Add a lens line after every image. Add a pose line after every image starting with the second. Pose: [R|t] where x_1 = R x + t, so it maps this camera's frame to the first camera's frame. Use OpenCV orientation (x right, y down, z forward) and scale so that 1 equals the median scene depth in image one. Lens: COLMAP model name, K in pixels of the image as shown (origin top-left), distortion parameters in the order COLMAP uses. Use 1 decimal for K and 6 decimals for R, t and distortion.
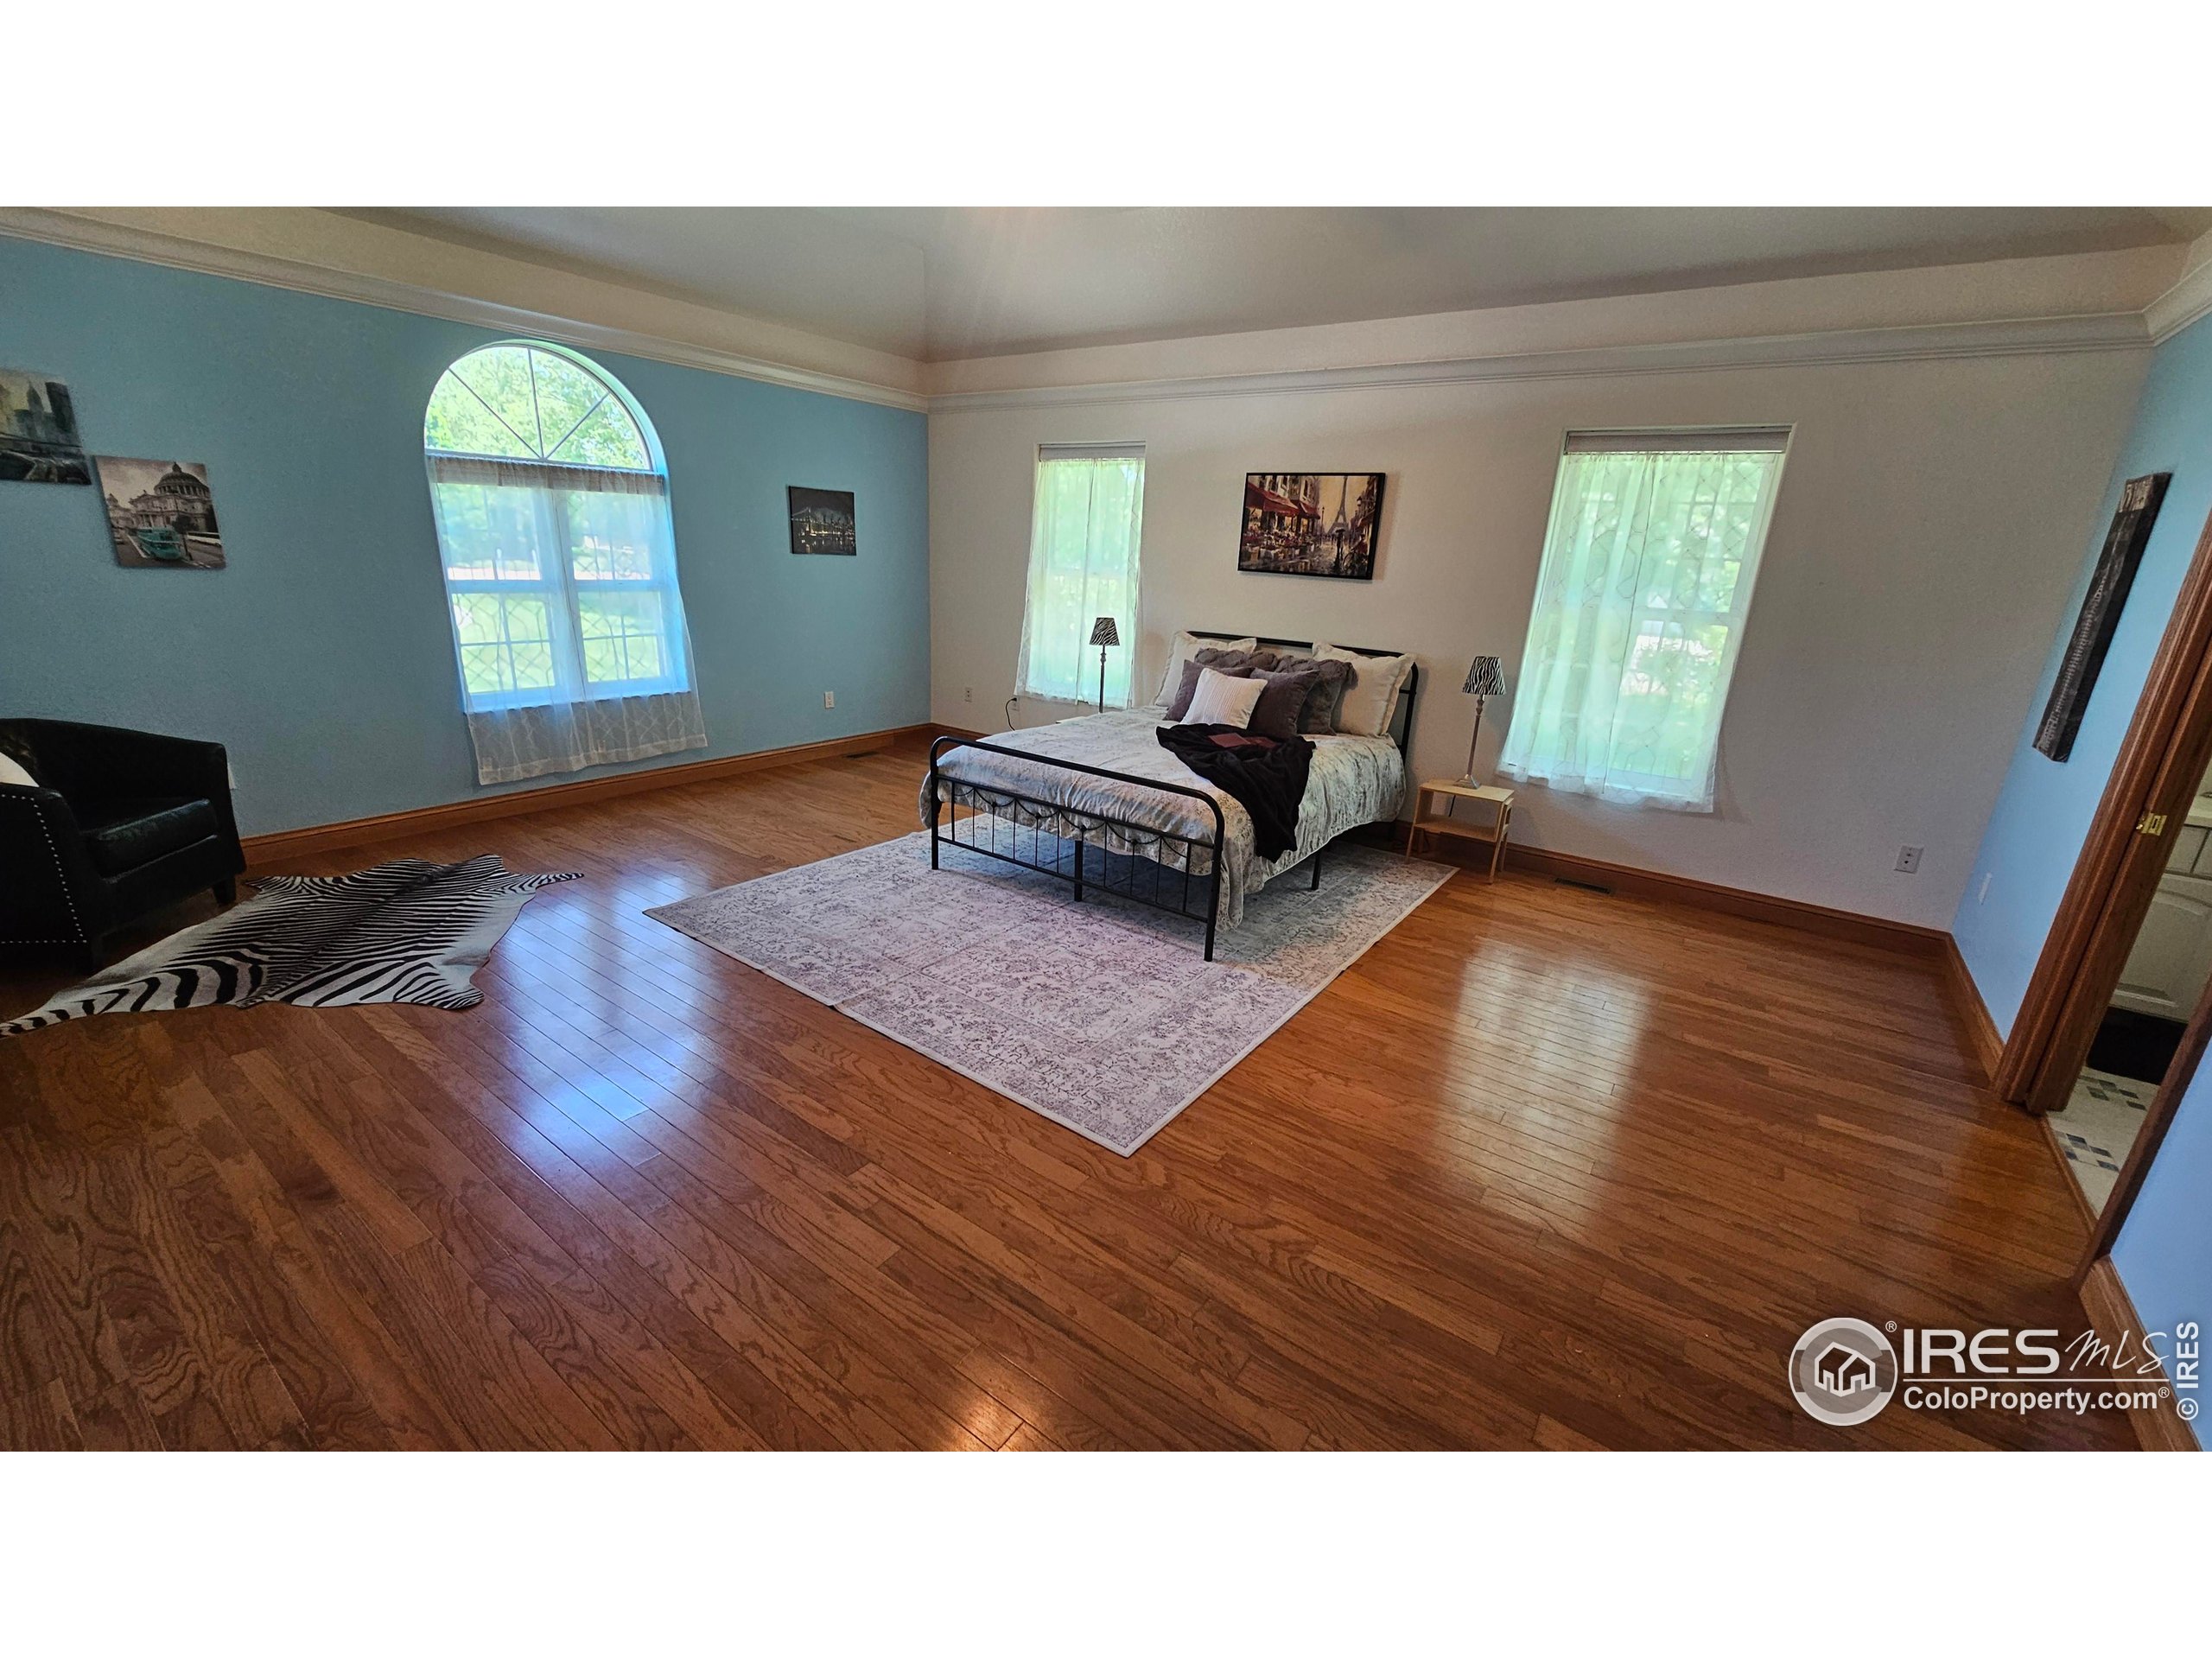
lens RADIAL K [[906.0, 0, 1093.7], [0, 906.0, 823.2], [0, 0, 1]] dist [0.000122, -0.000218]
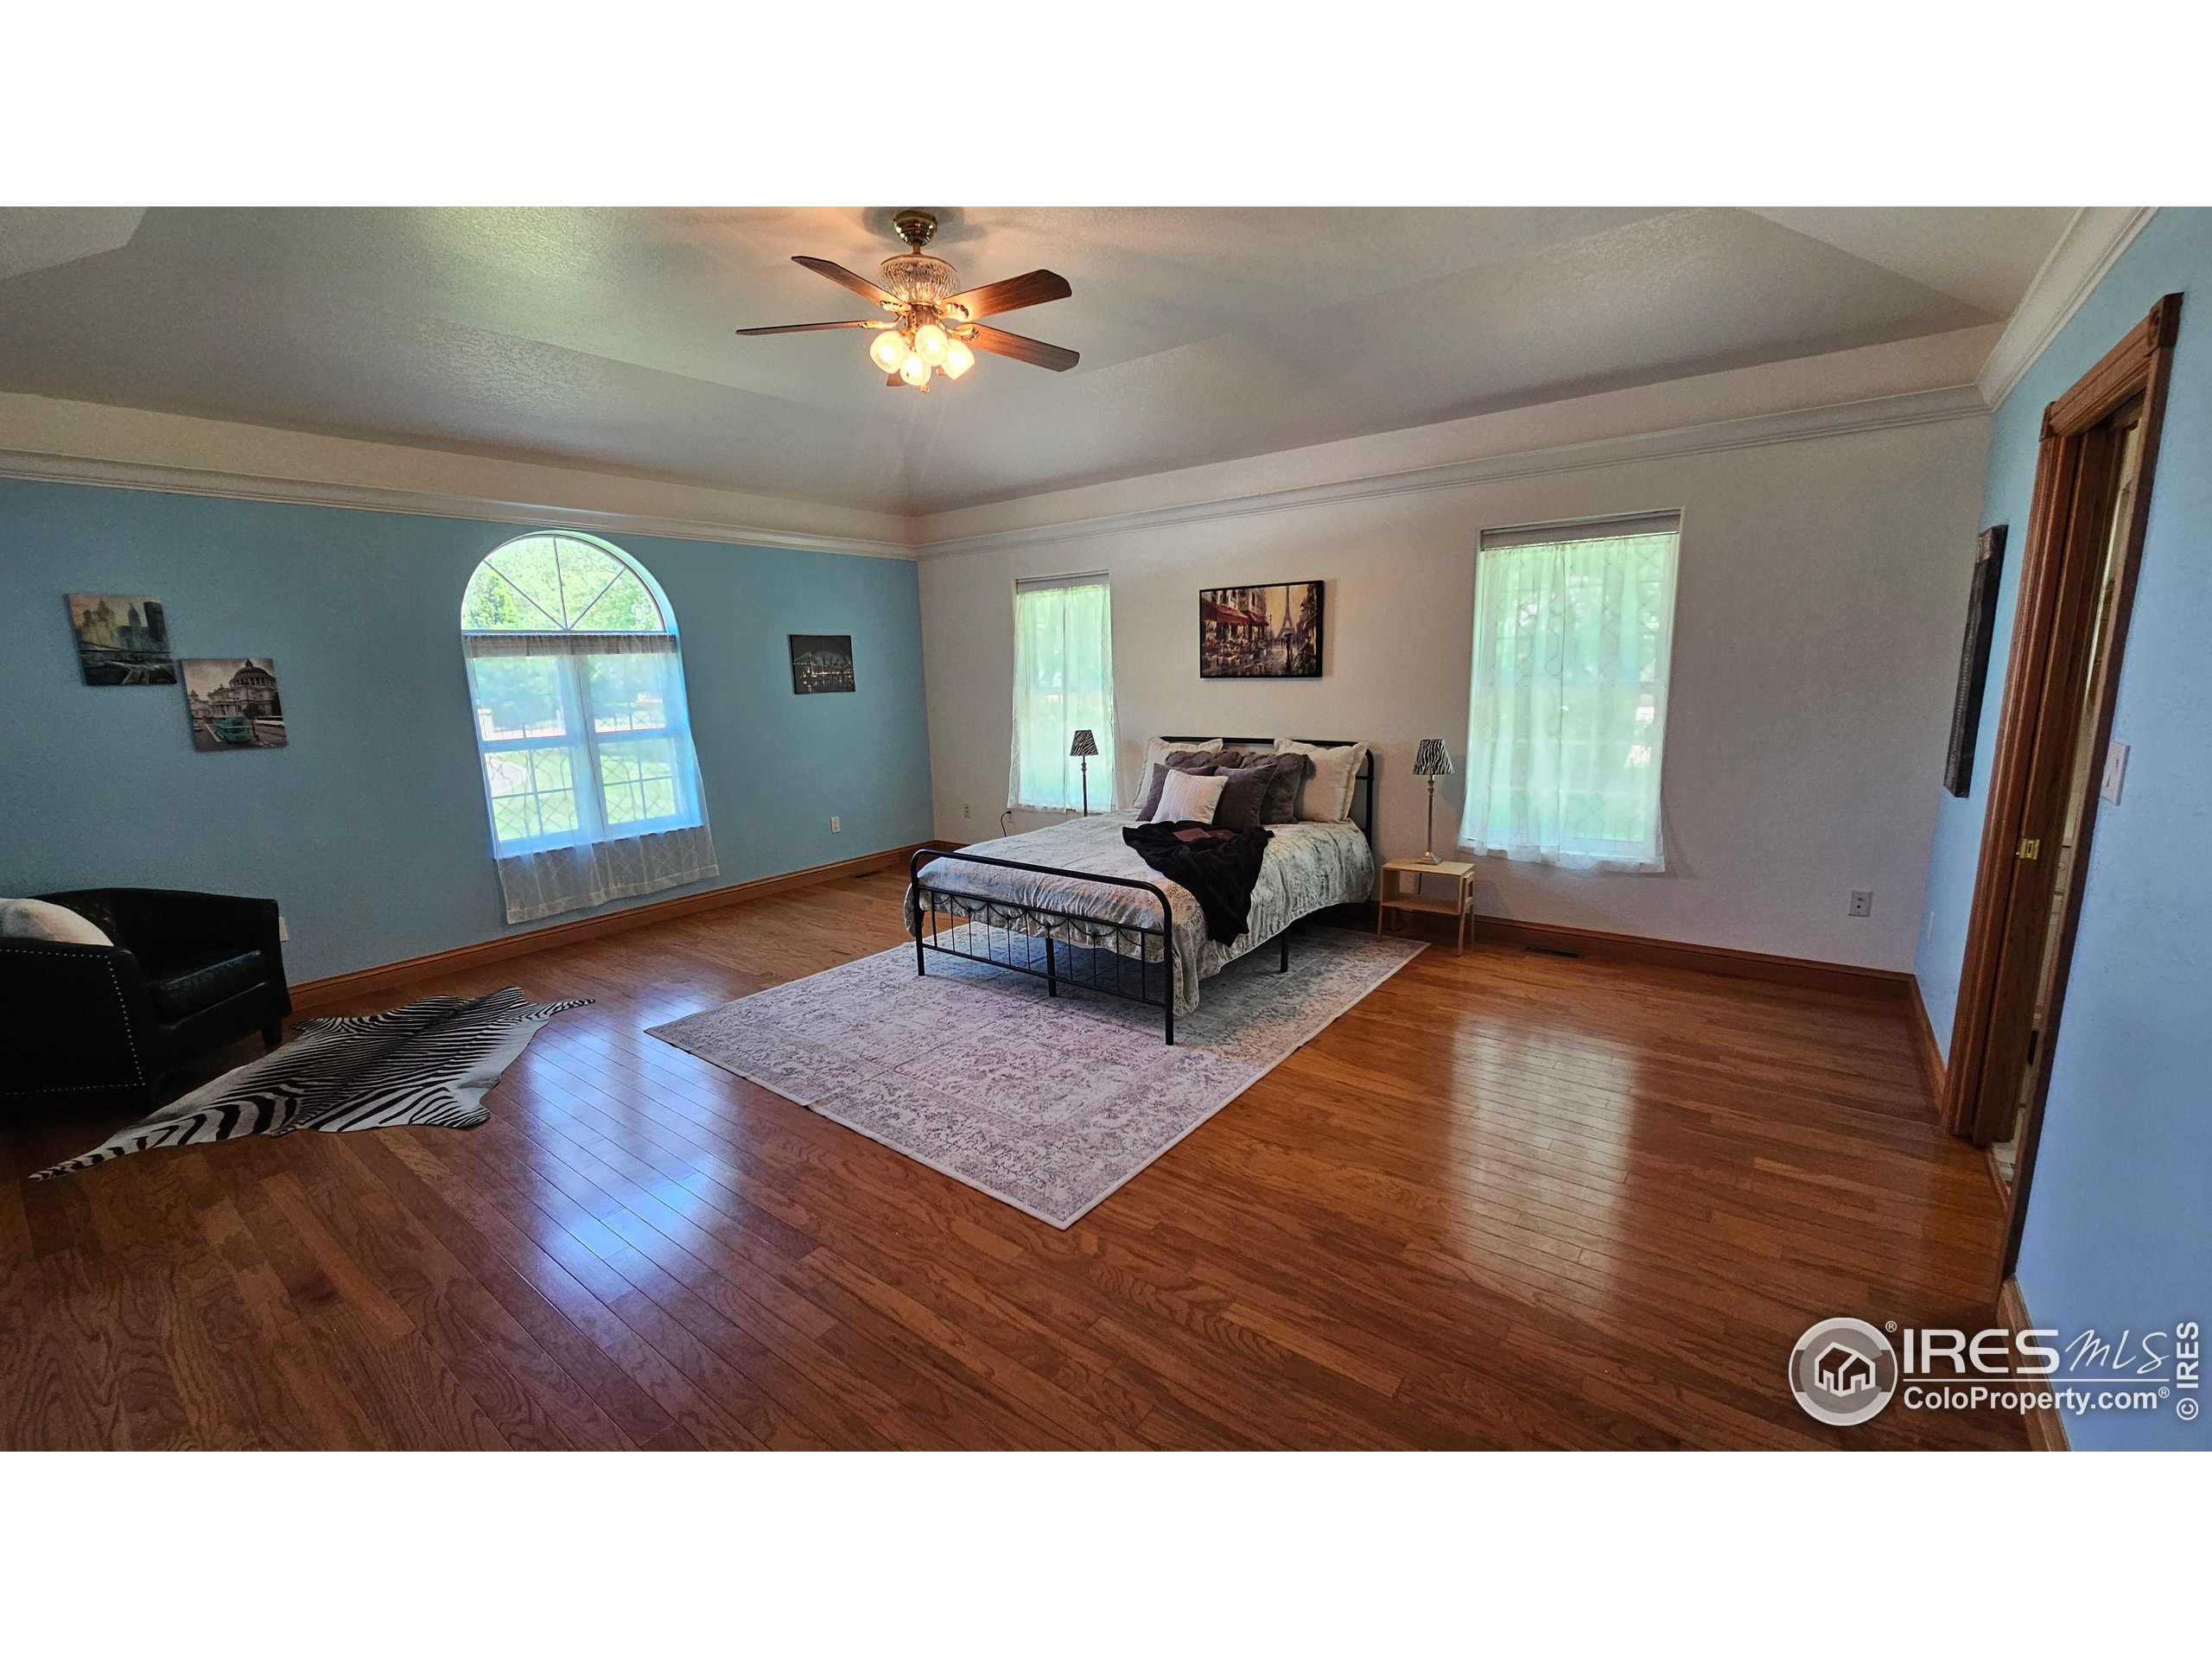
lens RADIAL K [[906.0, 0, 1100.8], [0, 906.0, 826.3], [0, 0, 1]] dist [0.000122, -0.000218]
pose [[0.996553, -0.069982, -0.044555, 0.118102], [0.064151, 0.990575, -0.121018, 0.025493], [0.052605, 0.117742, 0.991650, -0.071415]]
